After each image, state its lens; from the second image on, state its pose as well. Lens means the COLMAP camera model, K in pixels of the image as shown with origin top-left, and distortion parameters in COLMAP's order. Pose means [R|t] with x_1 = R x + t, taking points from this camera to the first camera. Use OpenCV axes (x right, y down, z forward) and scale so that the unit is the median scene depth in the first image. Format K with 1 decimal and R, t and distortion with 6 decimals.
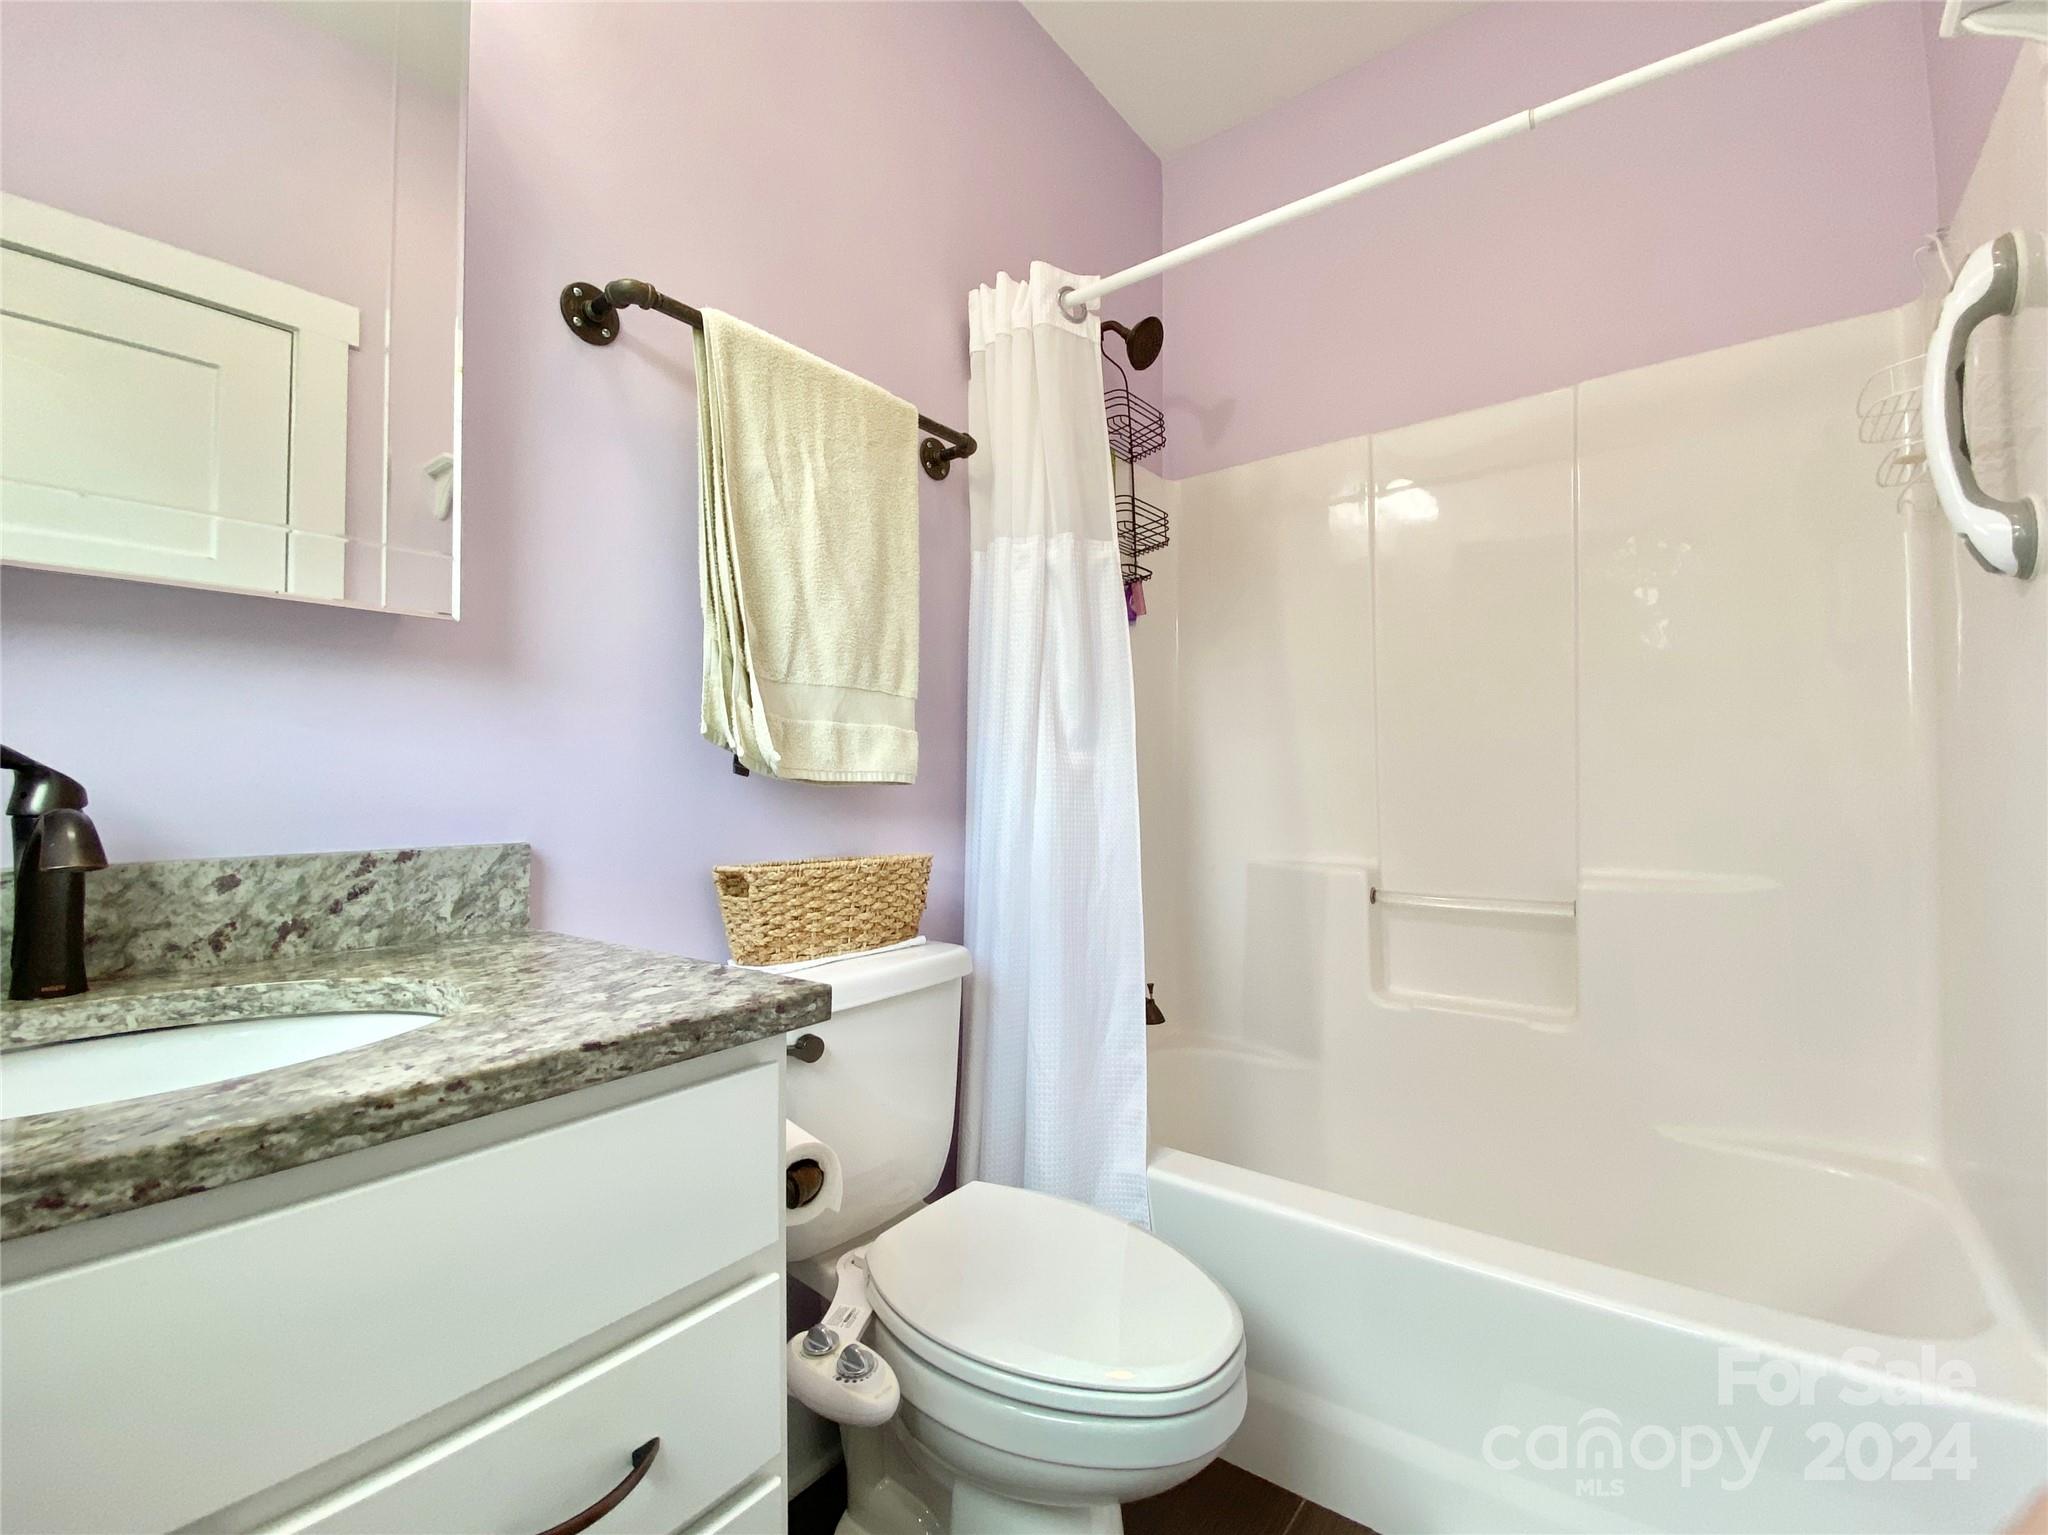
lens RADIAL K [[835.6, 0, 1024.0], [0, 835.6, 767.5], [0, 0, 1]] dist [0.012351, -0.015218]
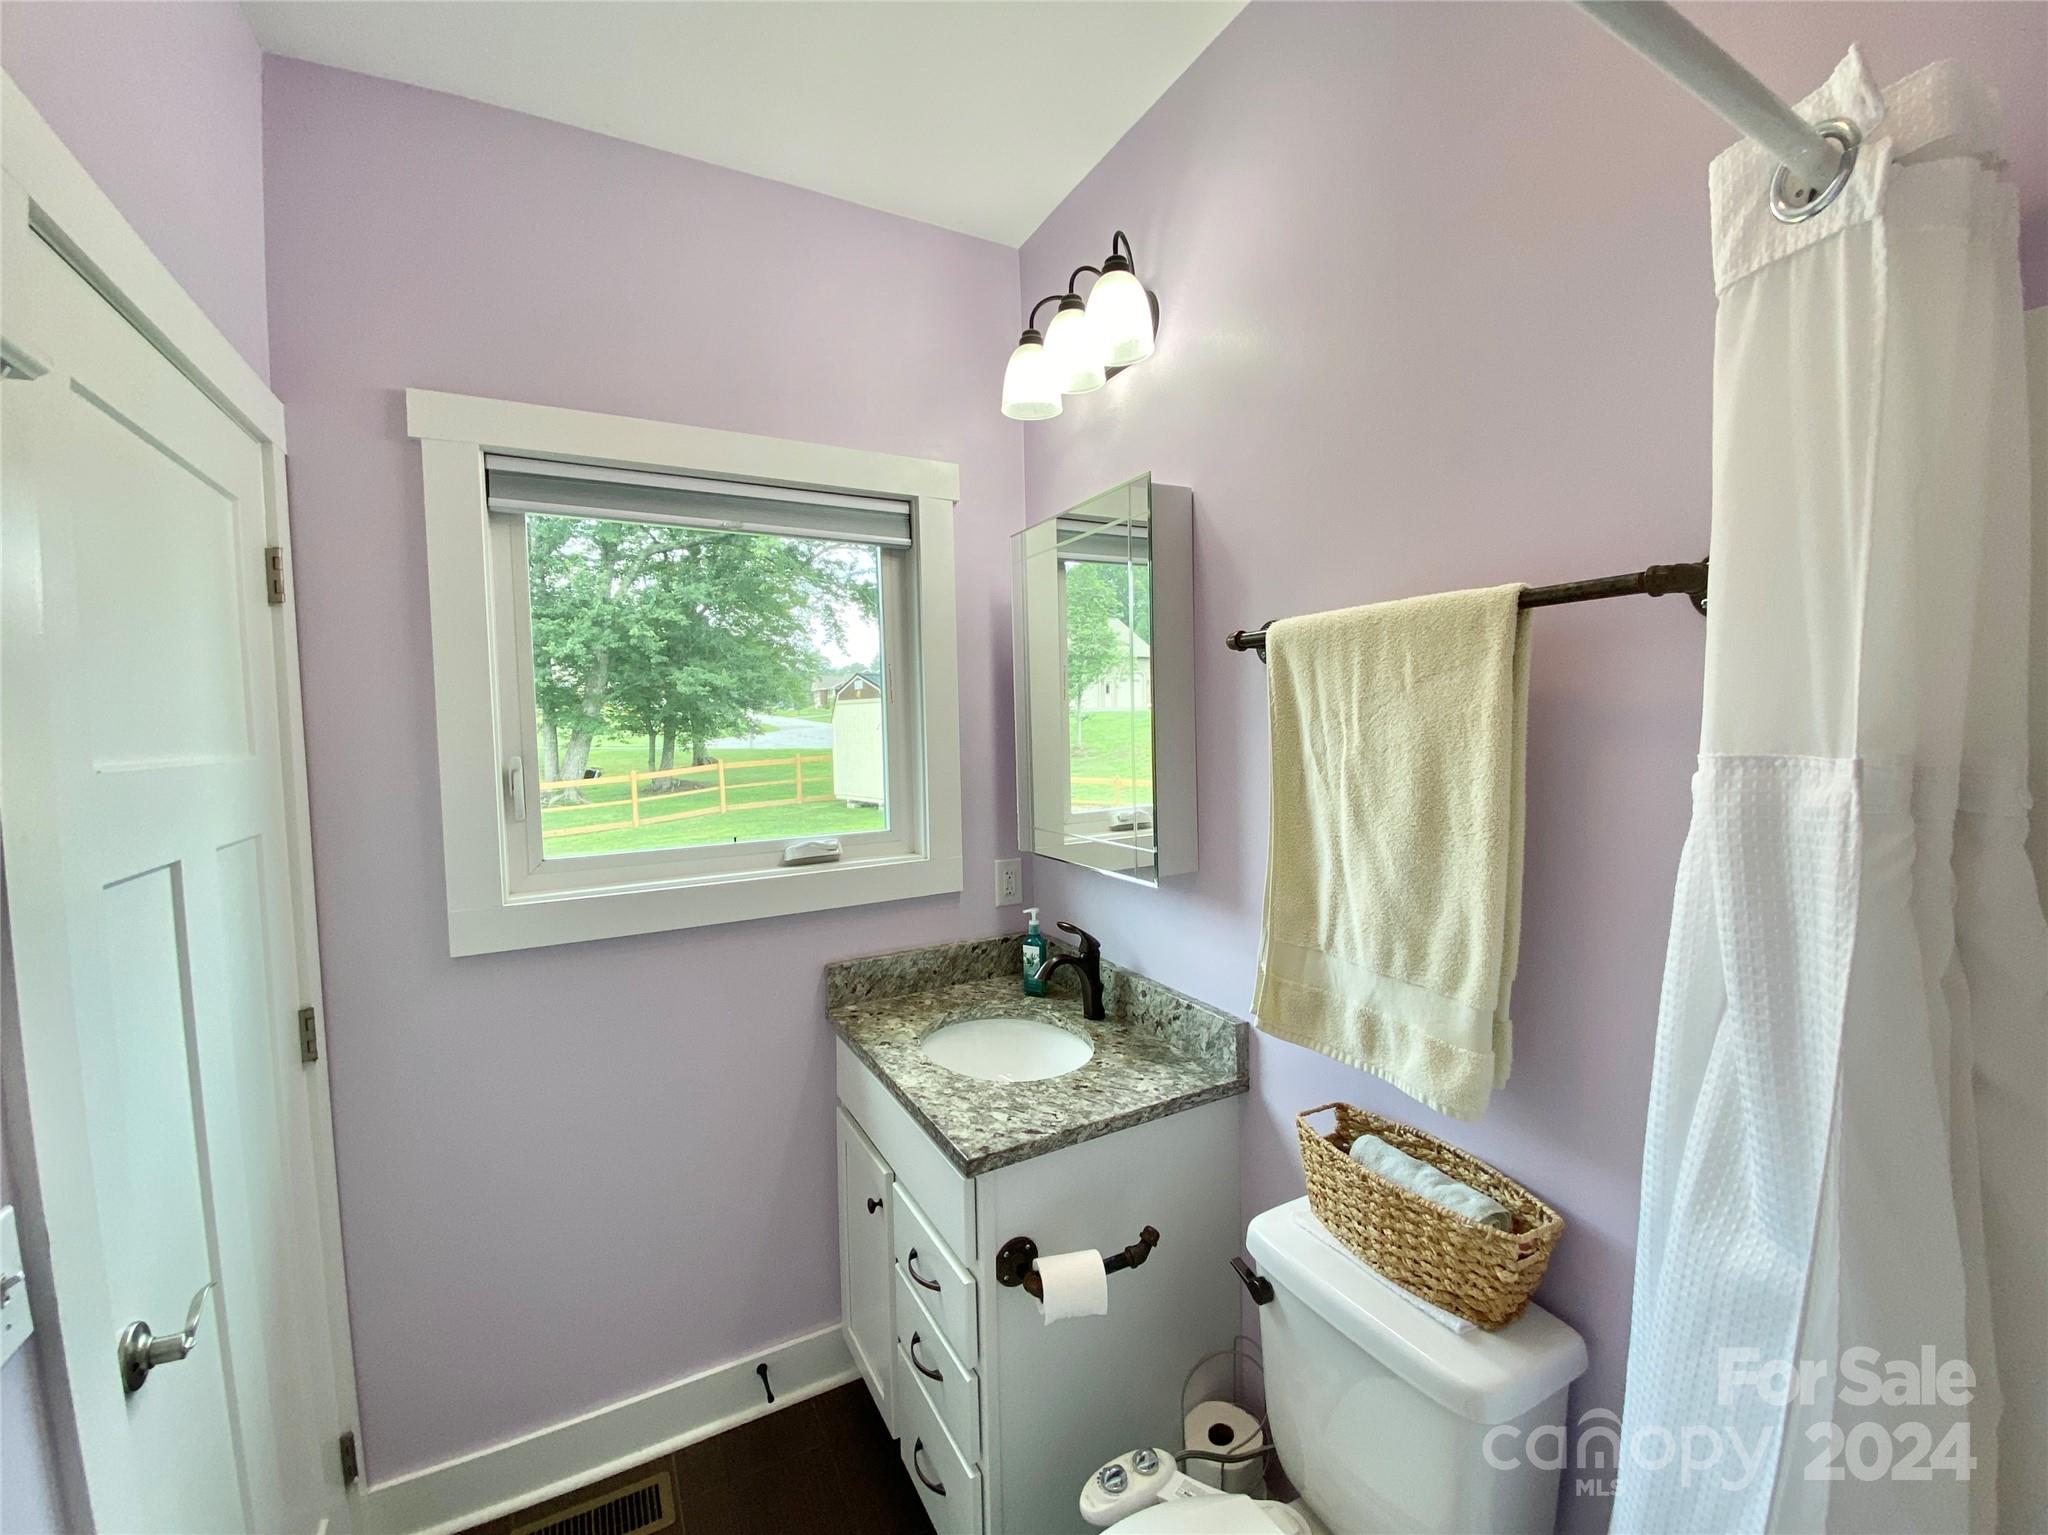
lens RADIAL K [[835.6, 0, 1024.0], [0, 835.6, 767.5], [0, 0, 1]] dist [0.012351, -0.015218]
pose [[-0.367669, 0.059604, -0.928045, 0.970045], [0.023717, 0.998220, 0.054715, -0.487356], [0.929654, -0.001893, -0.368428, 1.282901]]
